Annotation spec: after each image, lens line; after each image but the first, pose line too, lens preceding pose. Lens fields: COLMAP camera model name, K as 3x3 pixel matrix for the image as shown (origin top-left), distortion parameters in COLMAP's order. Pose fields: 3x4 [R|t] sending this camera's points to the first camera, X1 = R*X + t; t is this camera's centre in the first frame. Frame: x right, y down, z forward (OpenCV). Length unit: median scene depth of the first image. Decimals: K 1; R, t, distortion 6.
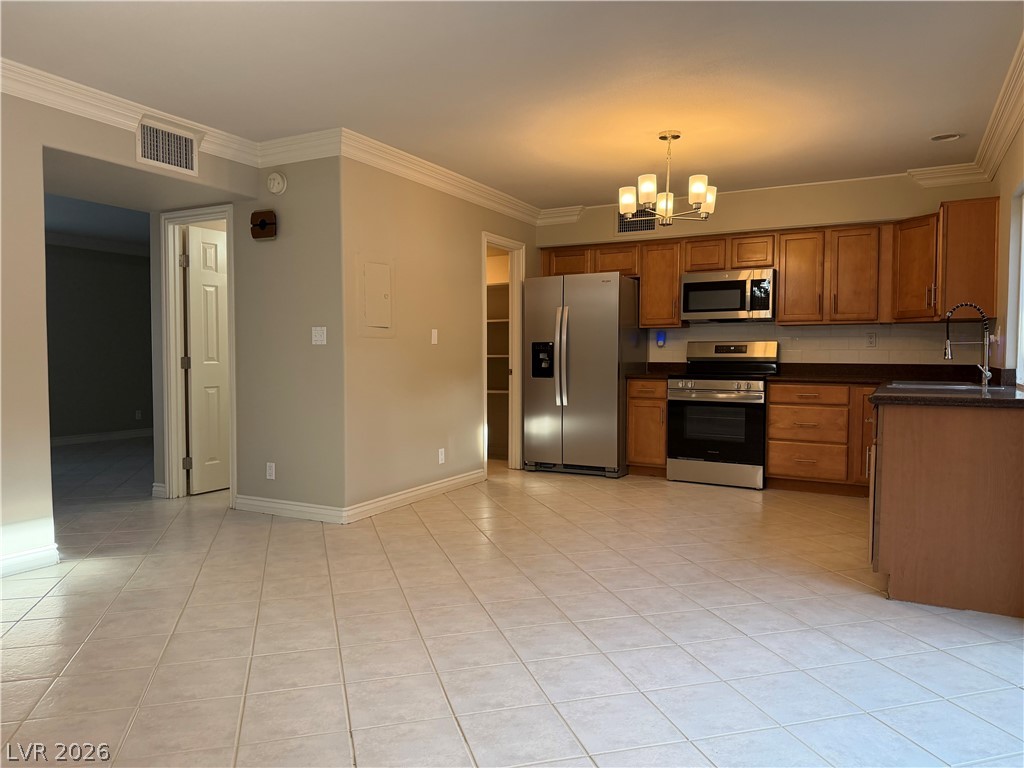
lens RADIAL K [[718.3, 0, 512.0], [0, 718.3, 384.0], [0, 0, 1]] dist [0.052626, -0.002852]
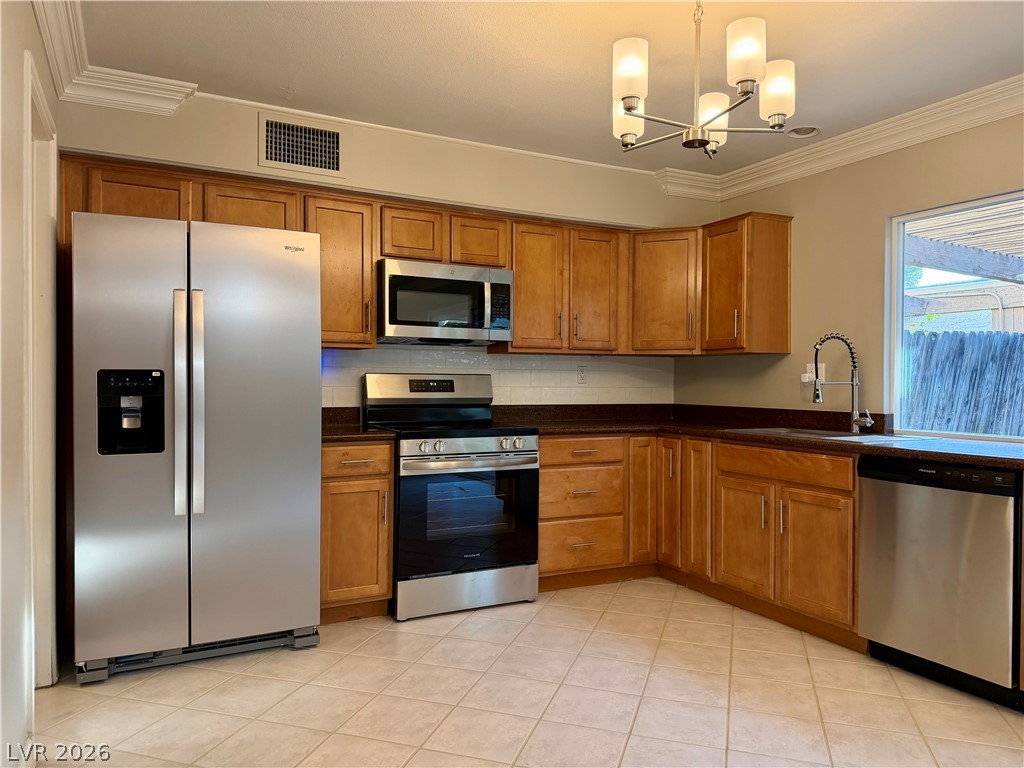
lens RADIAL K [[718.3, 0, 512.0], [0, 718.3, 384.0], [0, 0, 1]] dist [0.052626, -0.002852]
pose [[0.559582, -0.000197, 0.828775, -0.207697], [0.034056, 0.999161, -0.022756, -0.035628], [-0.828075, 0.040958, 0.559119, 0.631174]]
